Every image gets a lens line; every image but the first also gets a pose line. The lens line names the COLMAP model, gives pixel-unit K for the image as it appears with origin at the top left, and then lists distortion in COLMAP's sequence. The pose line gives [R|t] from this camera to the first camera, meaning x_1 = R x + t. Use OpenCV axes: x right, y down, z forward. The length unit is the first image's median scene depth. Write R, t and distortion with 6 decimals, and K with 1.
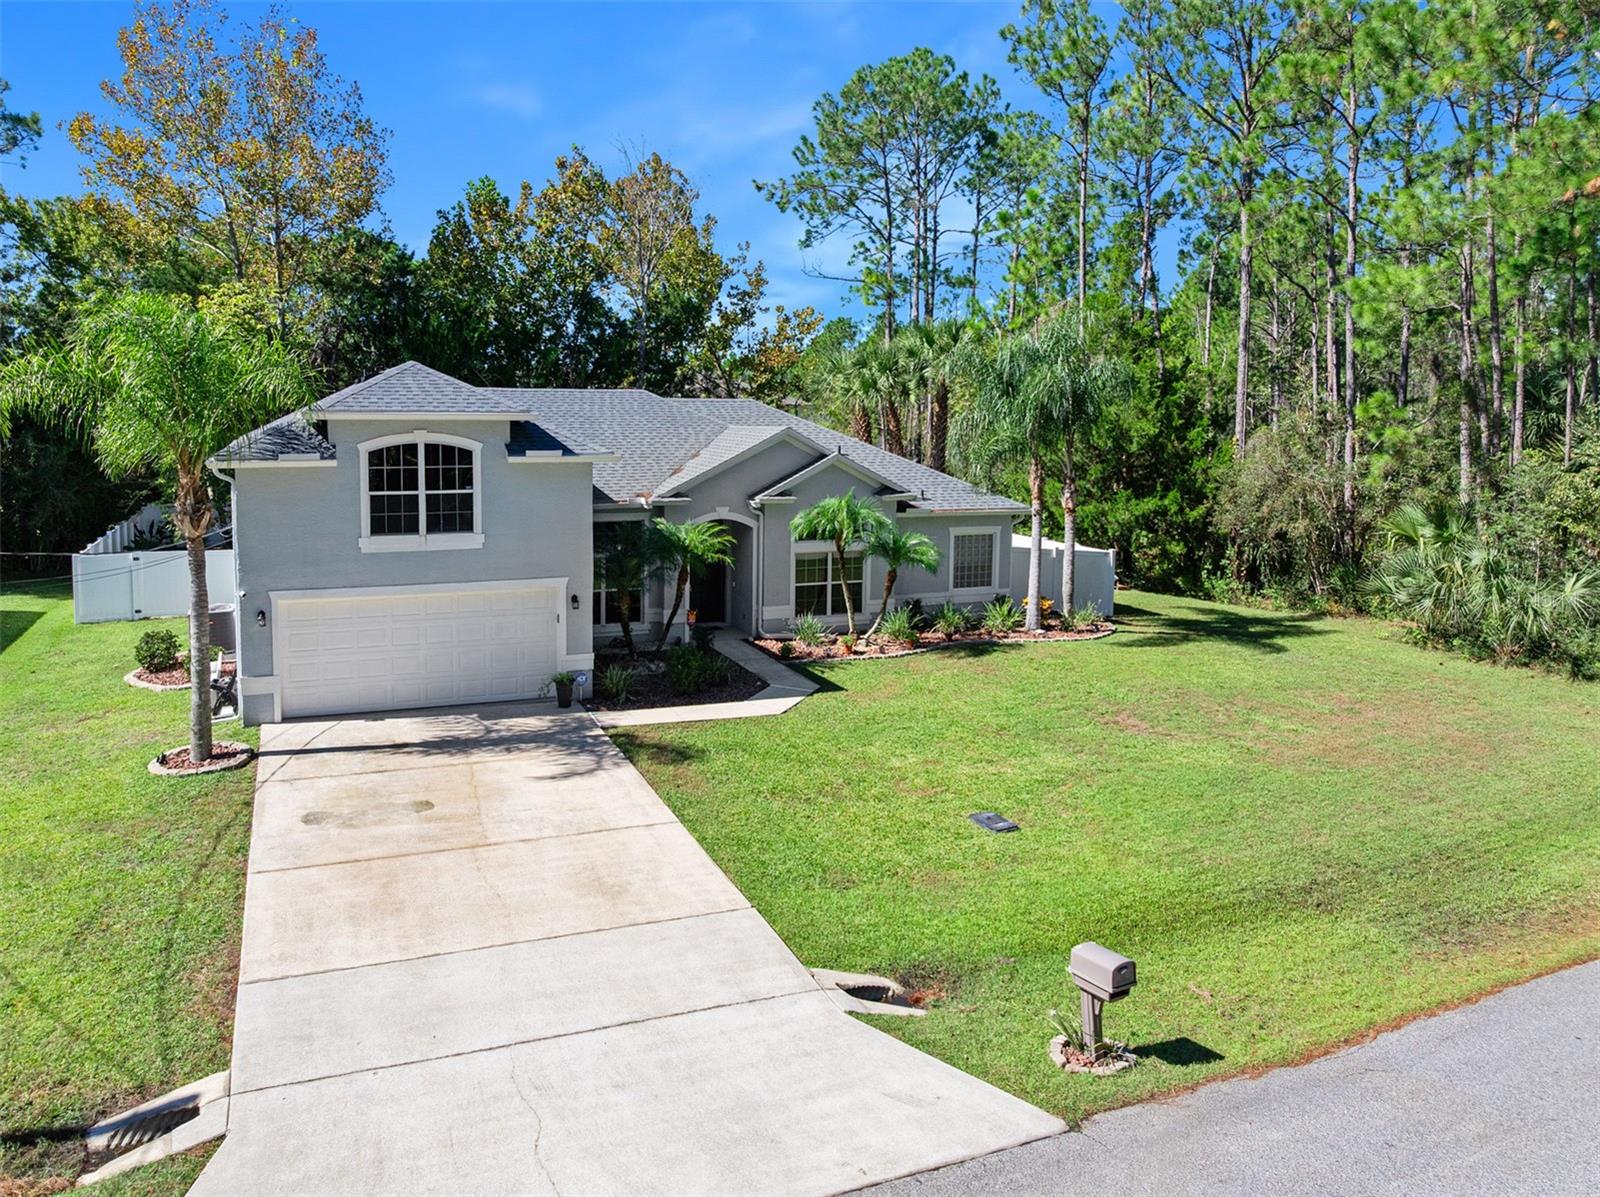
lens RADIAL K [[1131.3, 0, 681.9], [0, 1131.3, 487.0], [0, 0, 1]] dist [-0.006840, -0.000998]
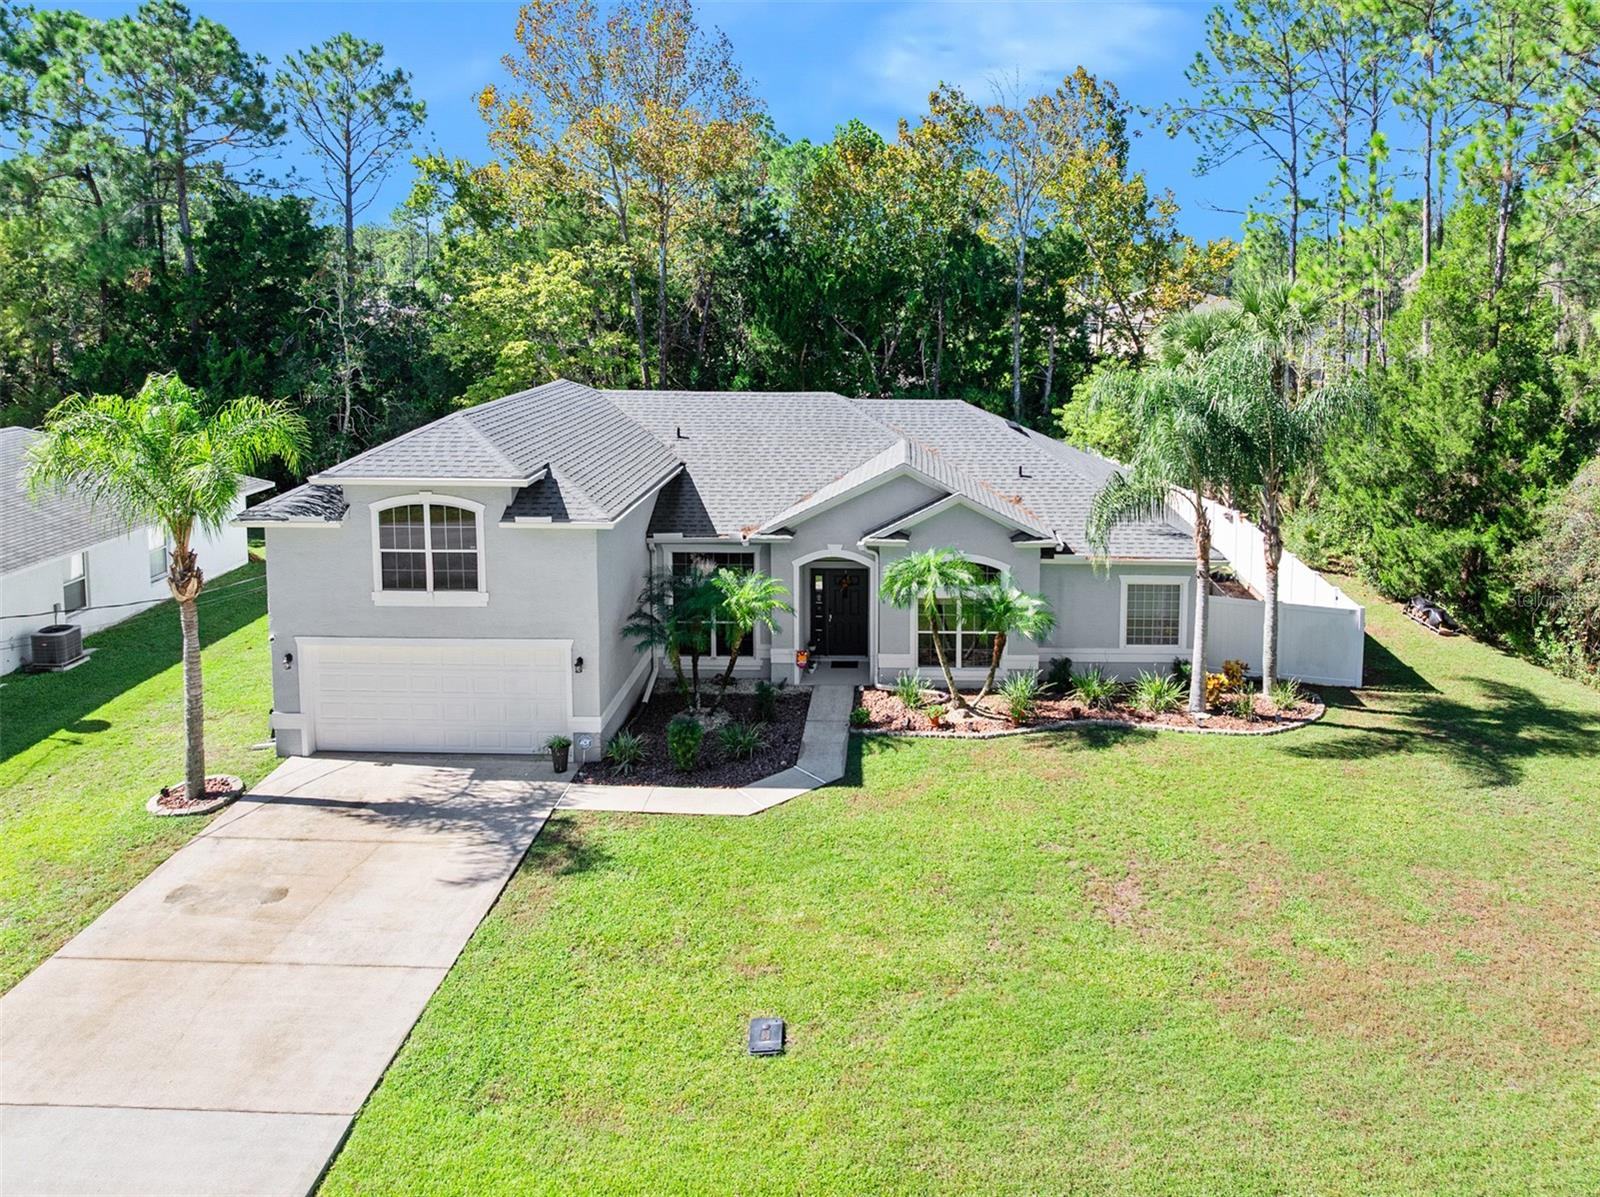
lens RADIAL K [[1148.6, 0, 871.2], [0, 1148.6, 365.7], [0, 0, 1]] dist [-0.024588, -0.000593]
pose [[0.936822, 0.024345, -0.348958, 0.510884], [-0.020922, 0.999689, 0.013573, -0.188154], [0.349180, -0.005414, 0.937040, 0.156814]]
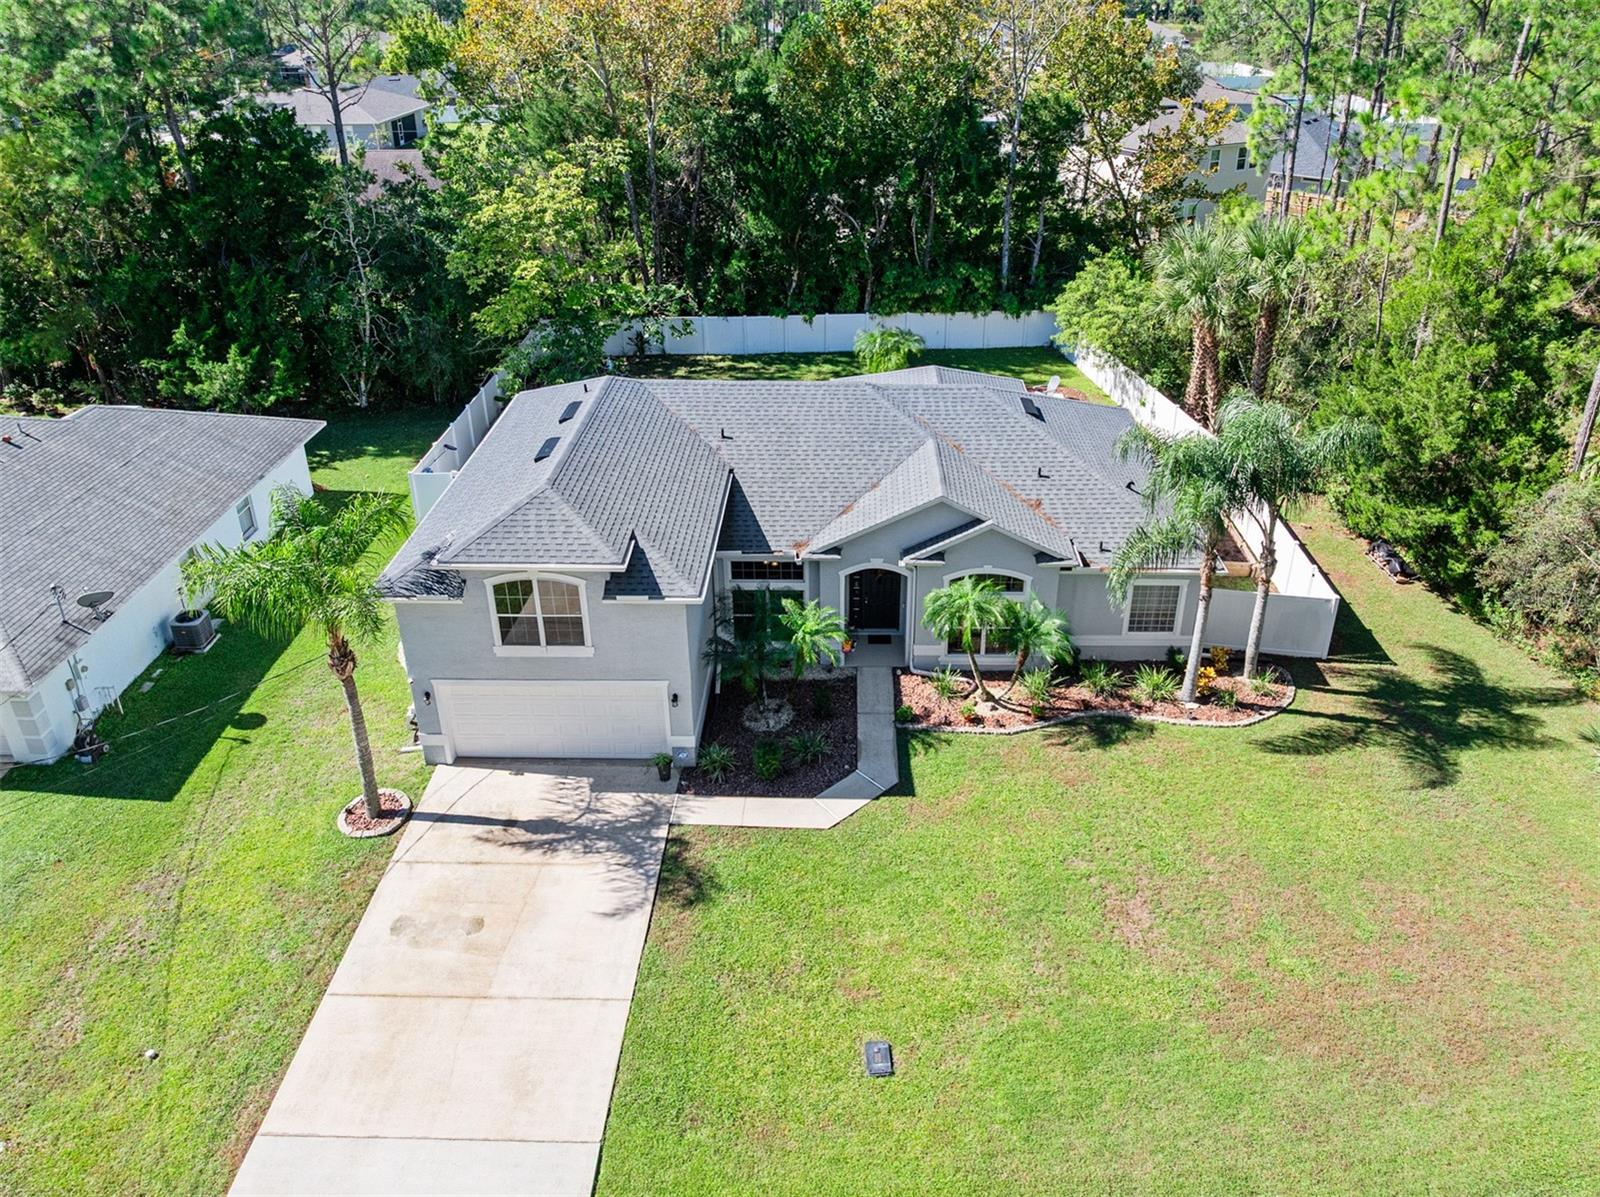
lens RADIAL K [[1129.4, 0, 808.2], [0, 1129.4, 473.8], [0, 0, 1]] dist [-0.025220, 0.000003]
pose [[0.935430, 0.129325, -0.329008, 0.406882], [-0.008094, 0.938273, 0.345801, -0.547450], [0.353420, -0.320810, 0.878735, 0.099955]]
